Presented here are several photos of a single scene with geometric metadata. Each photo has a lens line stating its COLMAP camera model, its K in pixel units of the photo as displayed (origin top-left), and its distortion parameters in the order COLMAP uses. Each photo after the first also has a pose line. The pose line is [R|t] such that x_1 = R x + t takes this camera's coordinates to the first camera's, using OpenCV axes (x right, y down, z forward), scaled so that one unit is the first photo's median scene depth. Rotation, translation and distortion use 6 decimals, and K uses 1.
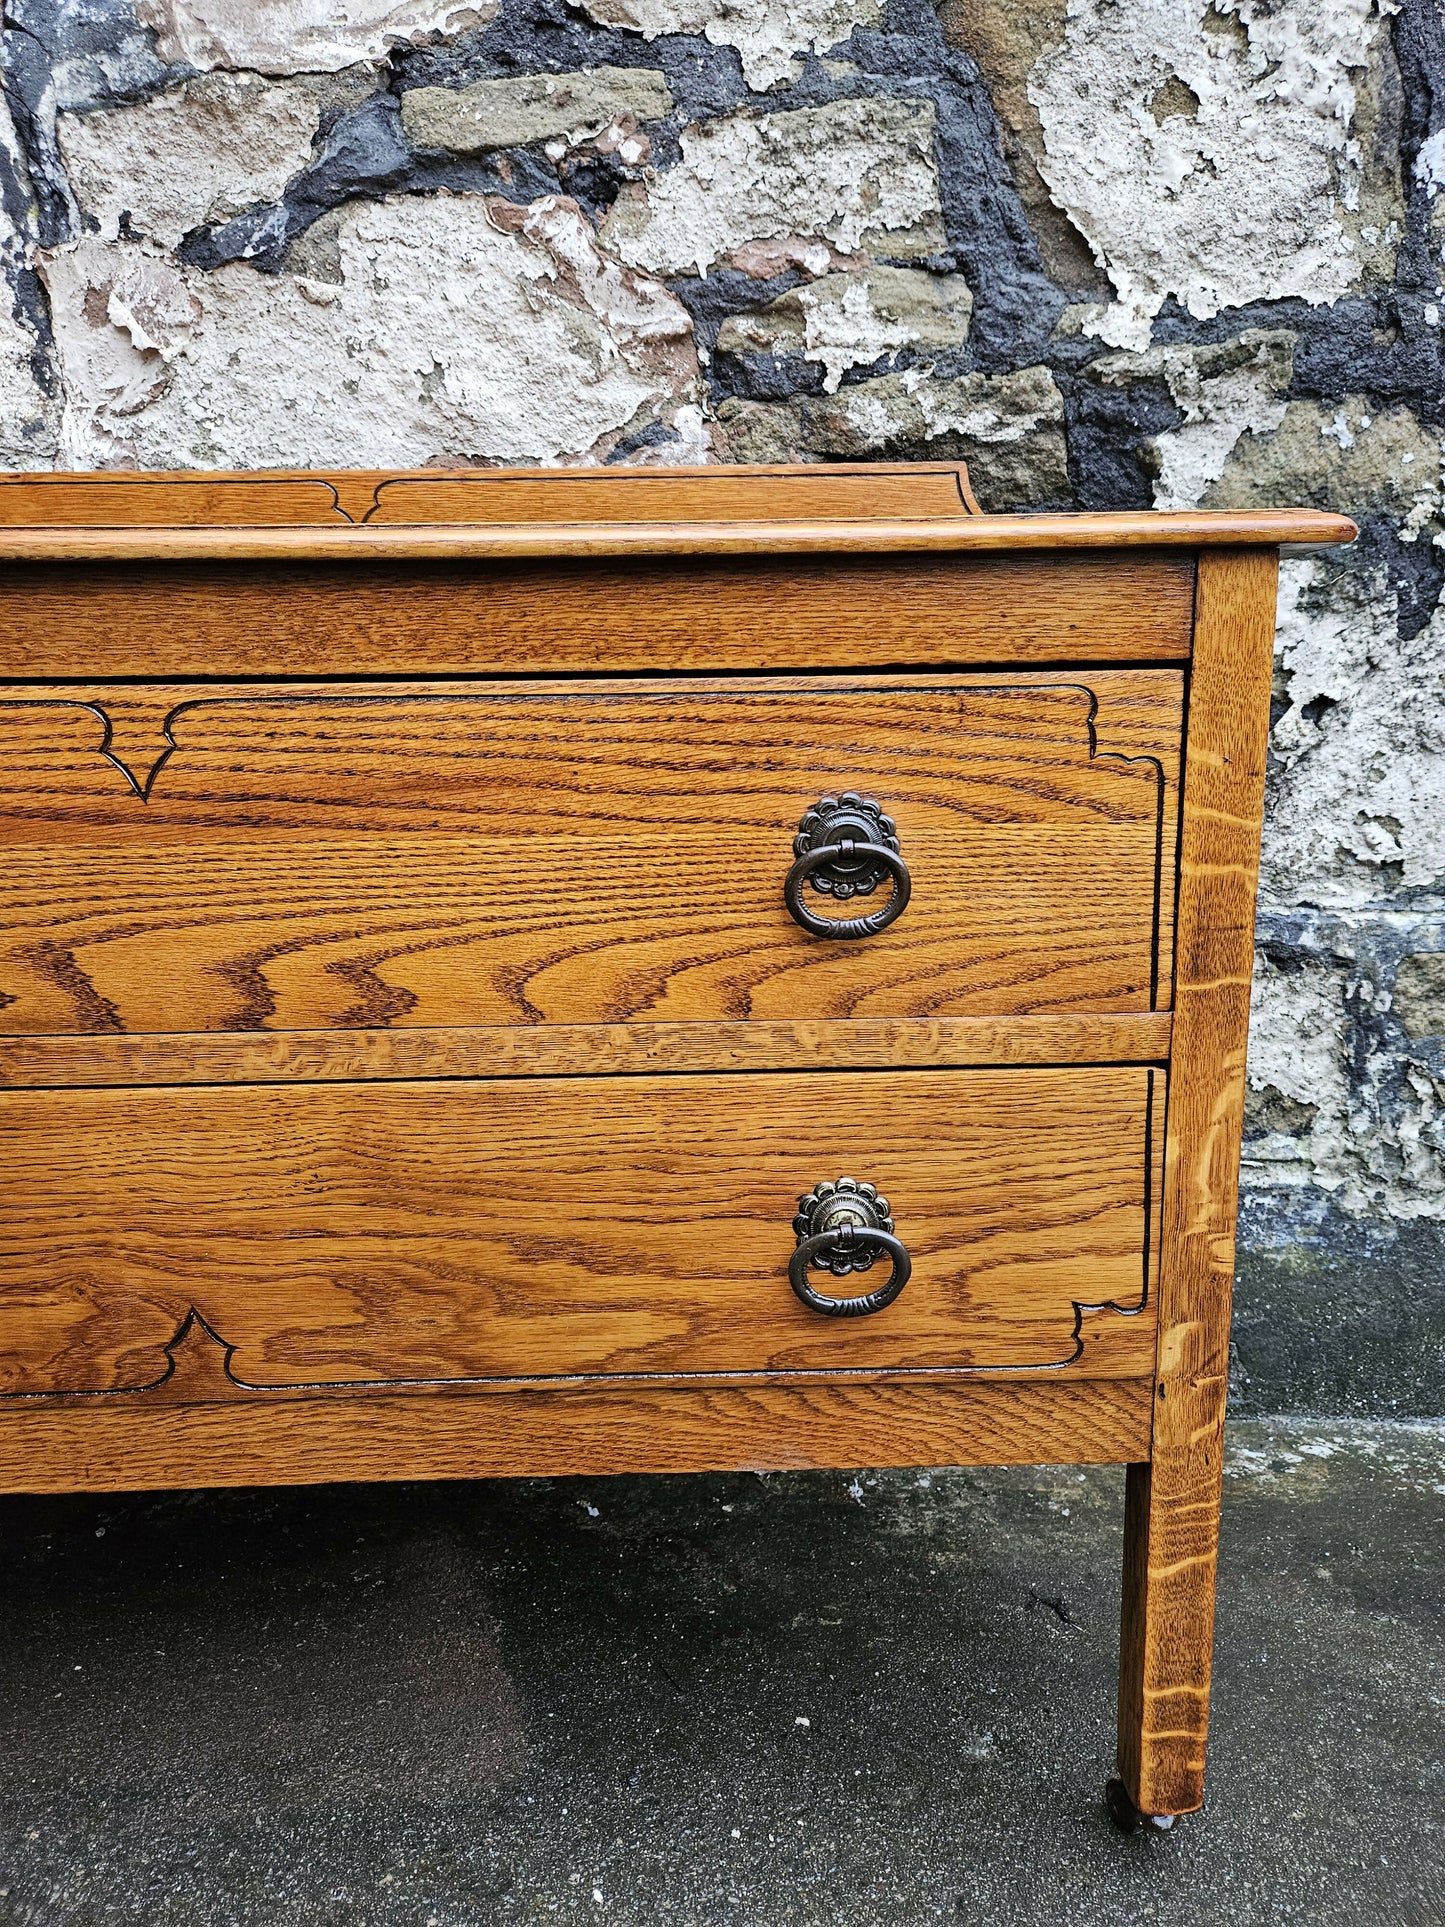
lens RADIAL K [[1285.8, 0, 713.7], [0, 1285.8, 956.2], [0, 0, 1]] dist [0.070976, -0.060427]
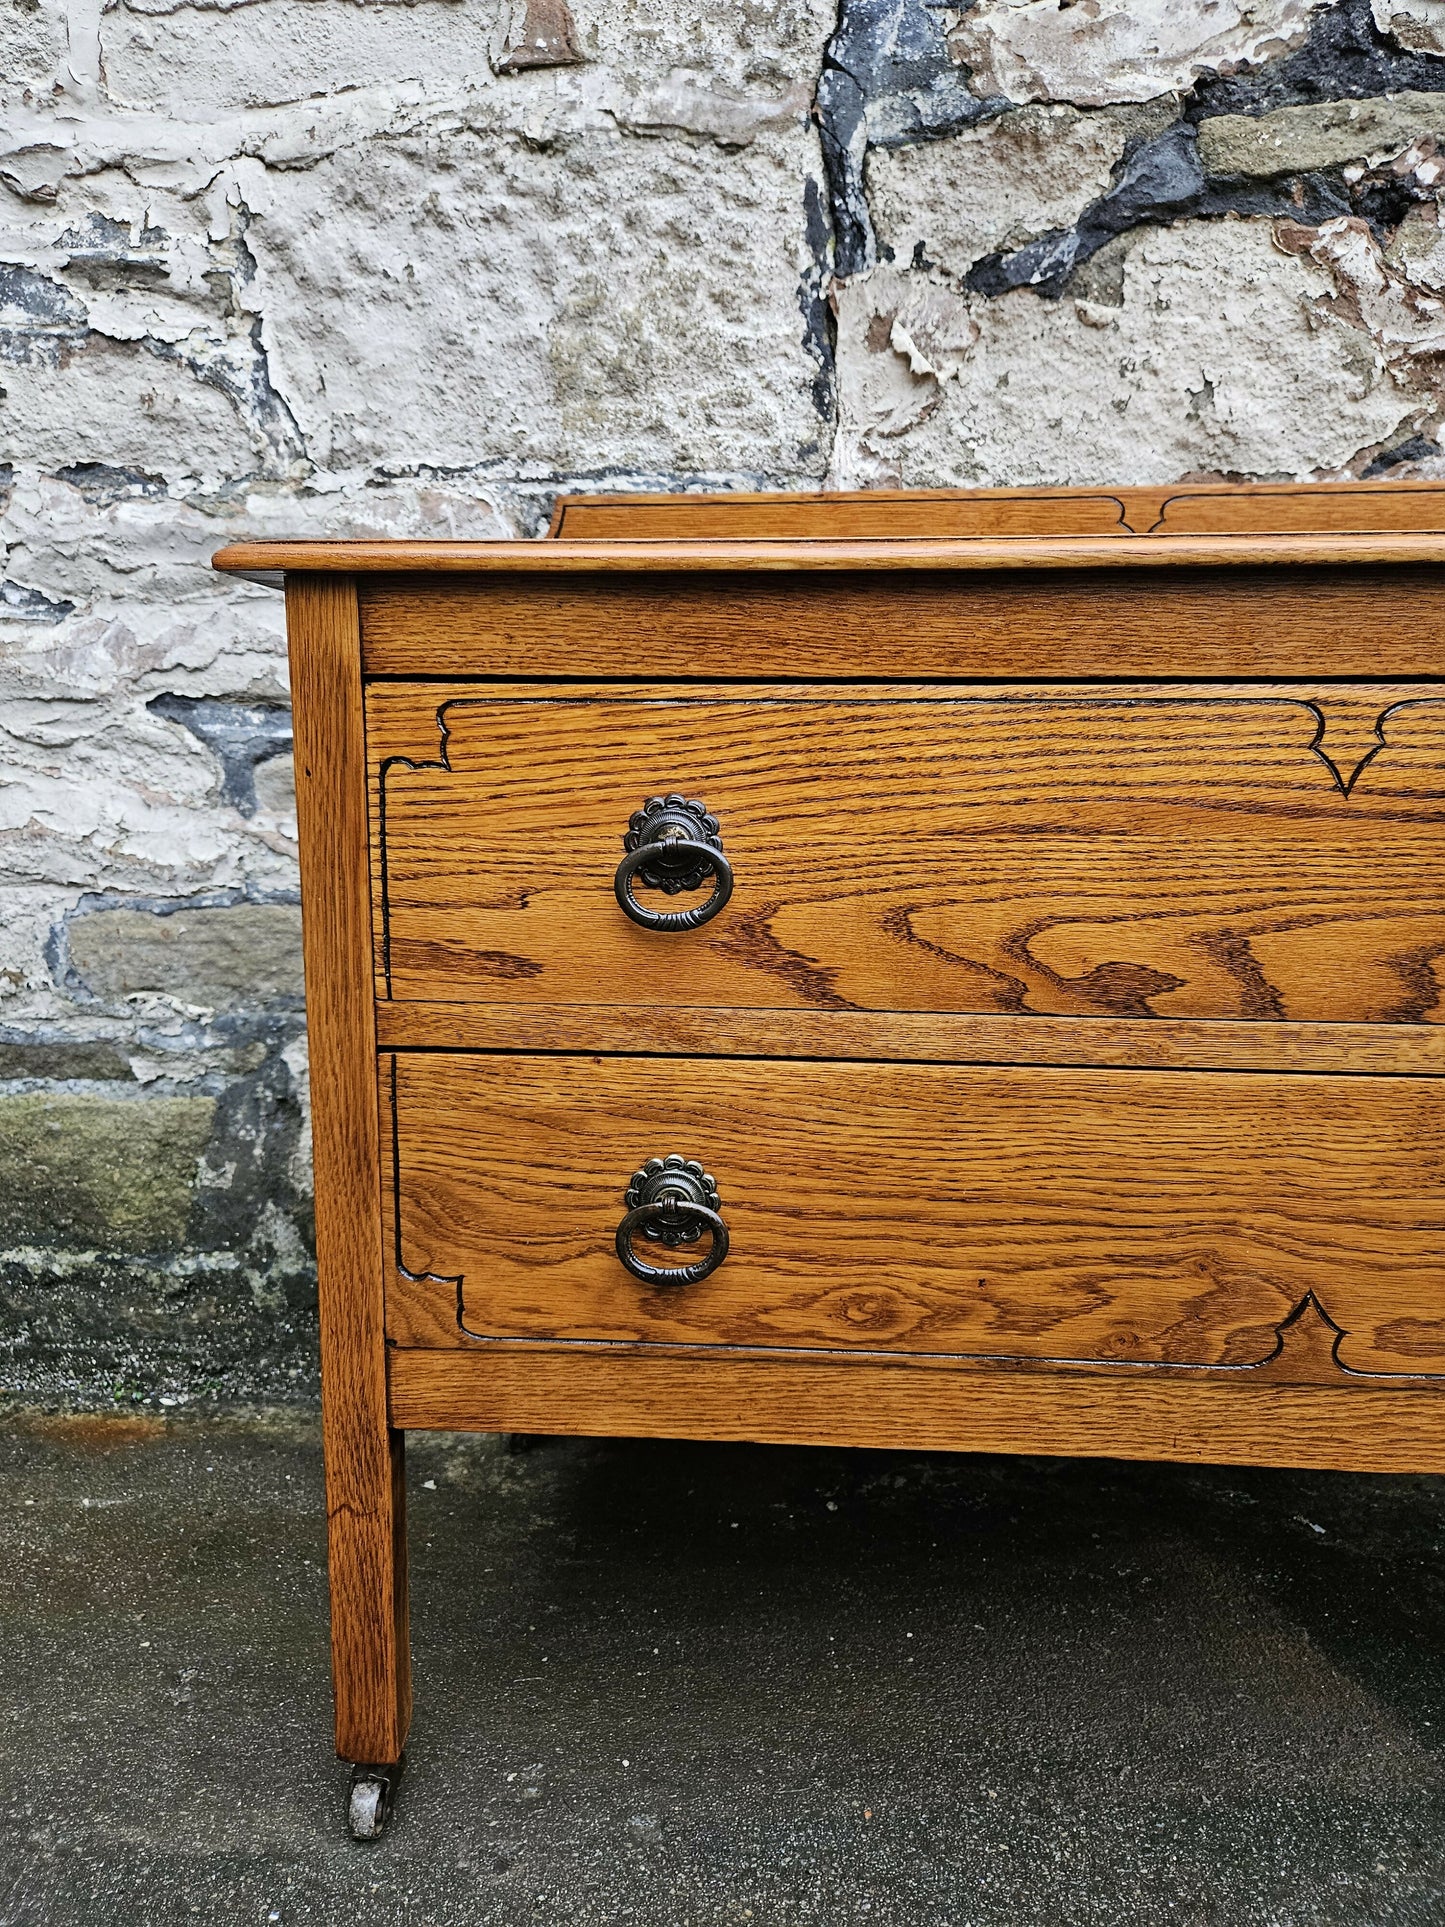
lens RADIAL K [[1285.3, 0, 718.3], [0, 1285.3, 966.4], [0, 0, 1]] dist [0.065107, -0.057158]
pose [[0.995931, 0.036036, -0.082600, -0.496686], [-0.037030, 0.999259, -0.010530, 0.026647], [0.082159, 0.013546, 0.996527, -0.041300]]
